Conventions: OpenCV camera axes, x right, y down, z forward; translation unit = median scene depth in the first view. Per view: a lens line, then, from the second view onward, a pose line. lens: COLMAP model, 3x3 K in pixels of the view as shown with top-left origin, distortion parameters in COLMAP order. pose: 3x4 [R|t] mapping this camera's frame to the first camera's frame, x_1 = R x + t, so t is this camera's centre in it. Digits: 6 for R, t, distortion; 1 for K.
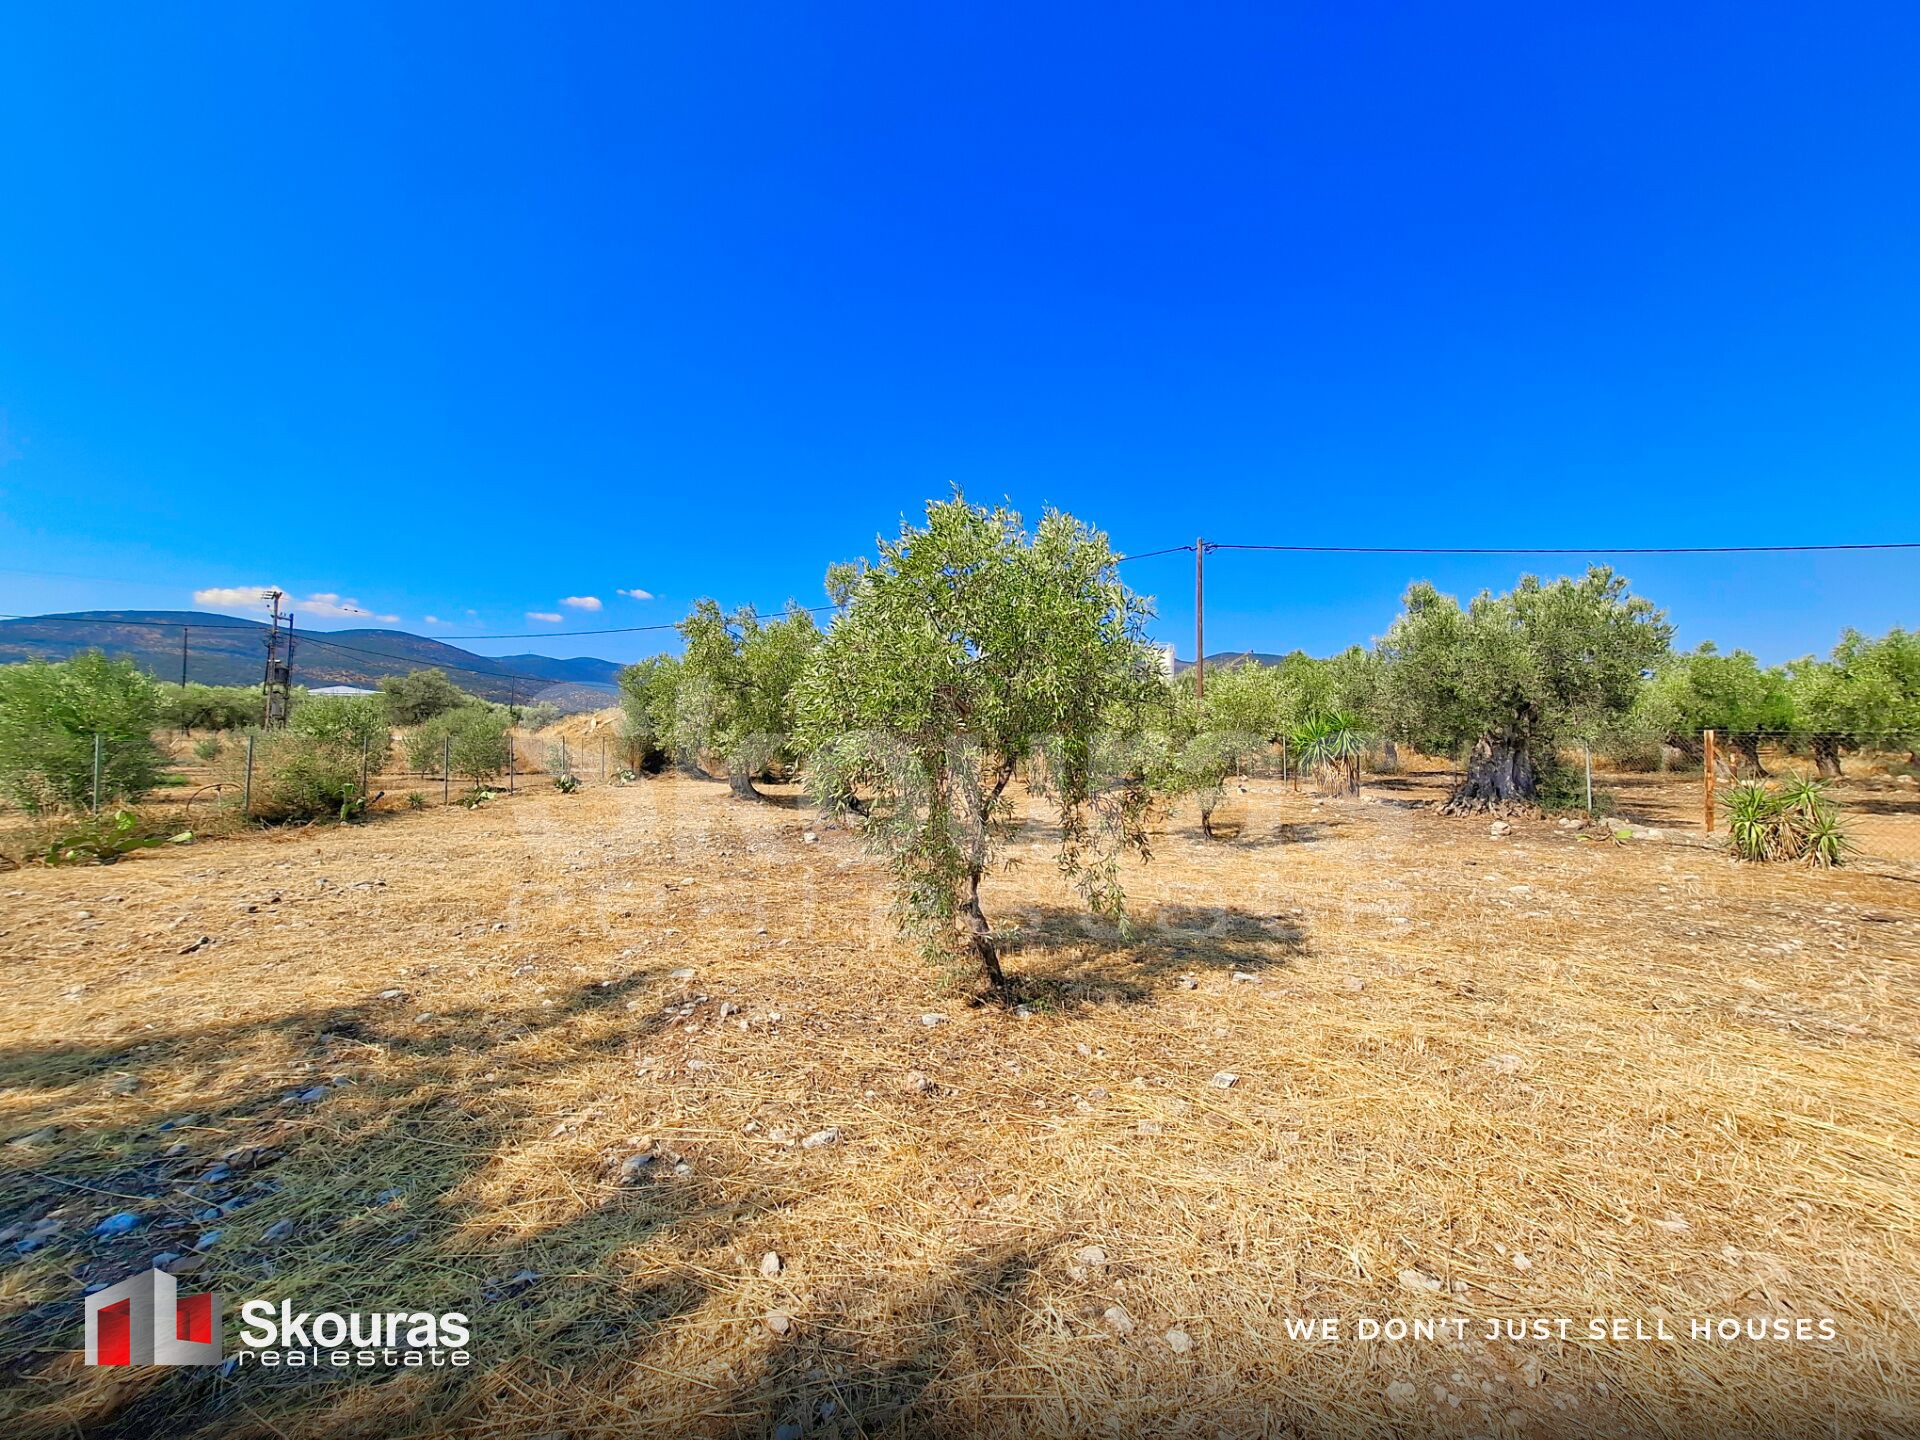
lens RADIAL K [[773.9, 0, 954.4], [0, 773.9, 729.7], [0, 0, 1]] dist [-0.000176, 0.000006]
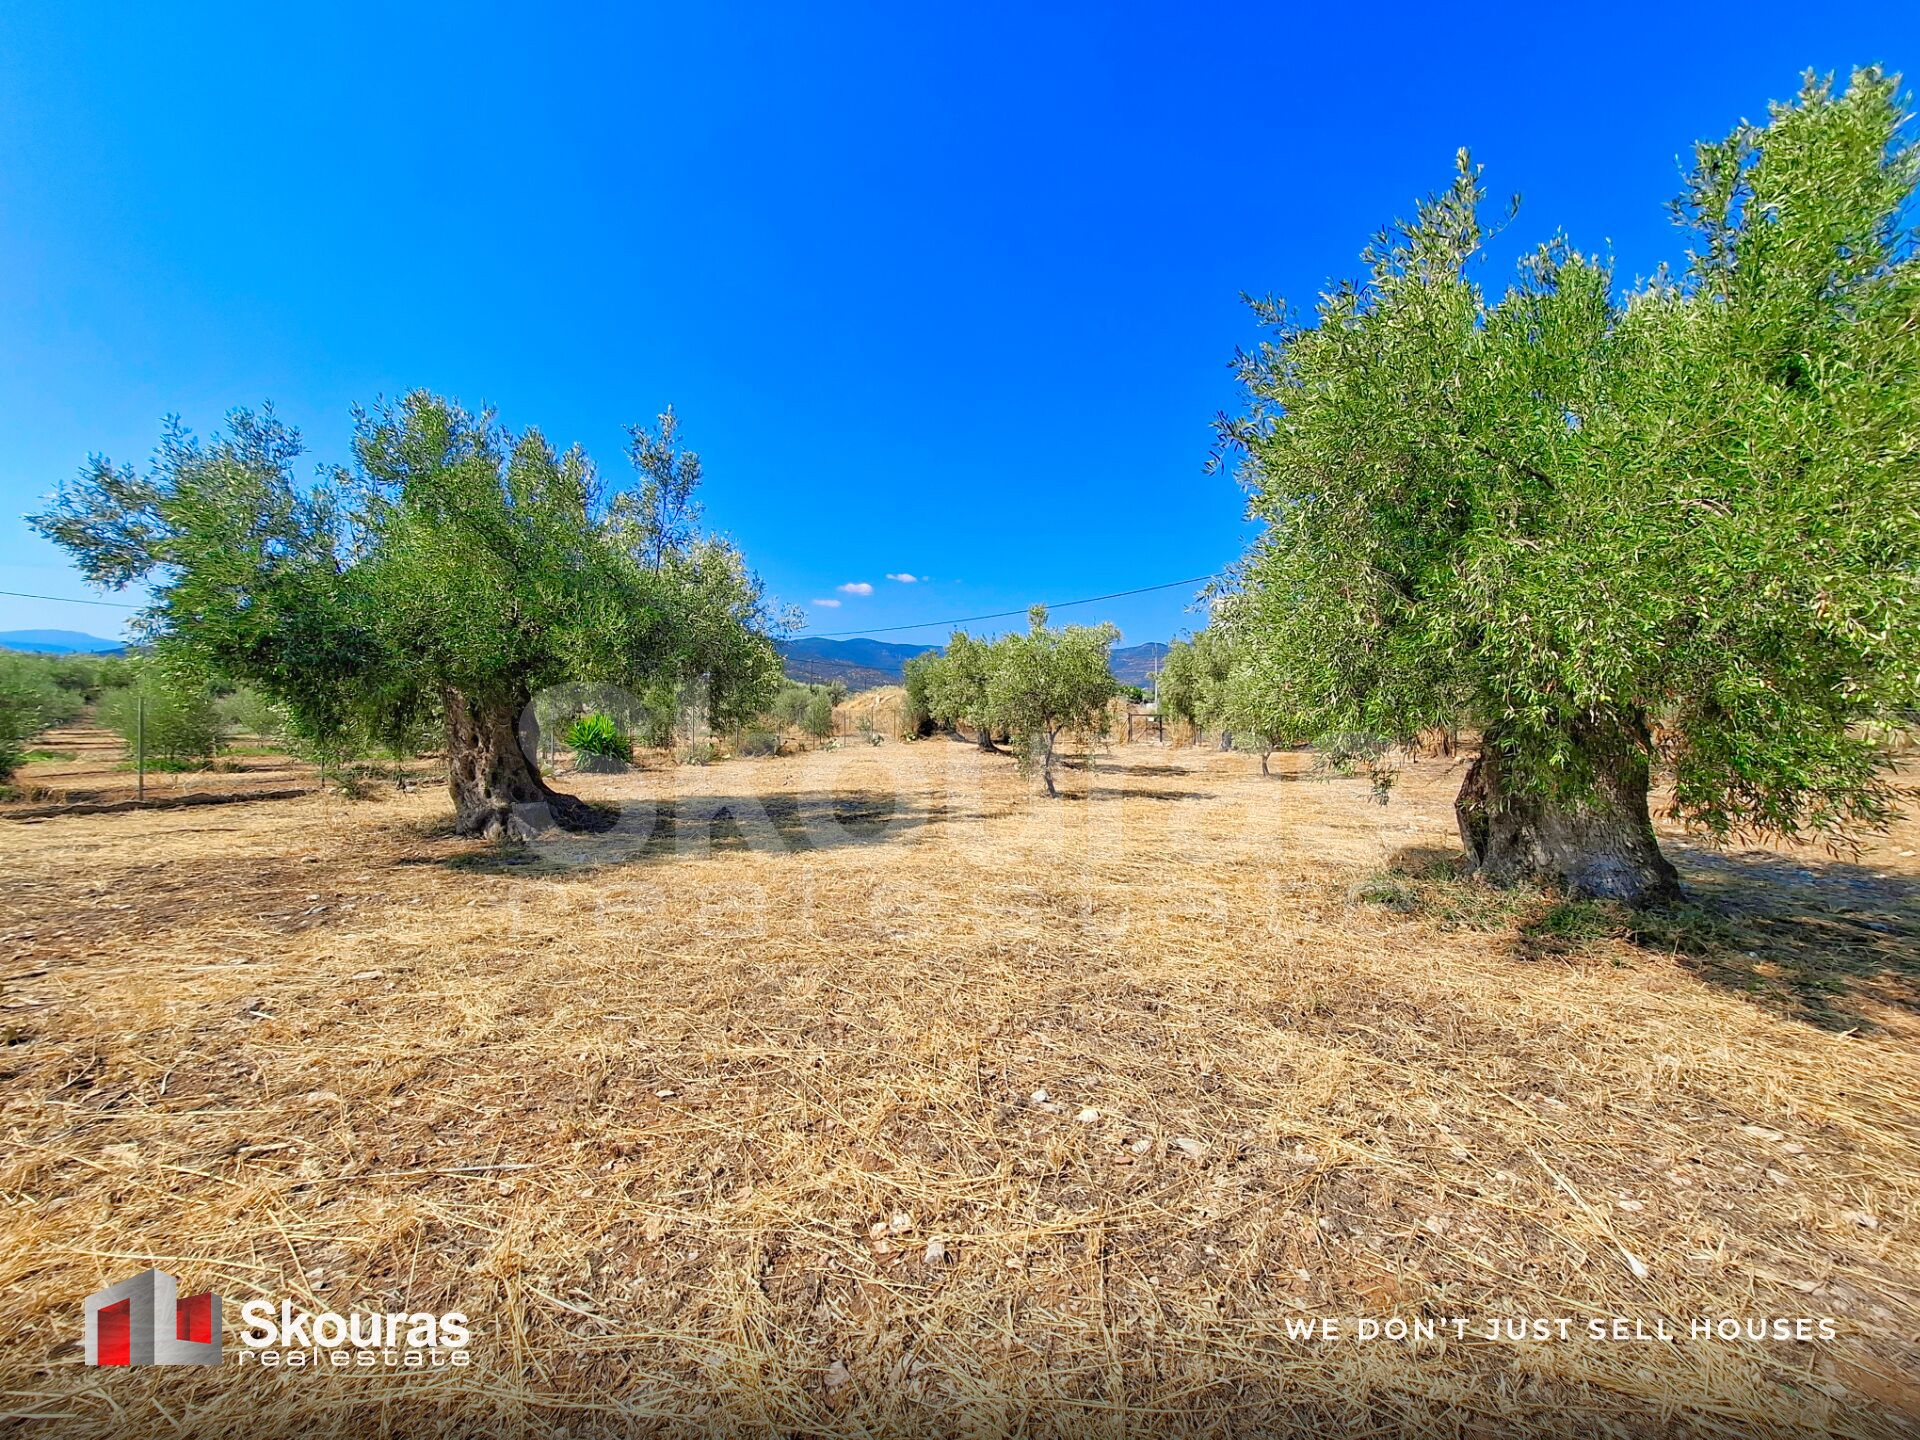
lens RADIAL K [[773.9, 0, 961.9], [0, 773.9, 715.7], [0, 0, 1]] dist [-0.000176, 0.000006]
pose [[0.951231, 0.001050, -0.308478, 0.100543], [0.004142, 0.999861, 0.016177, -0.002262], [0.308452, -0.016665, 0.951094, -0.301350]]
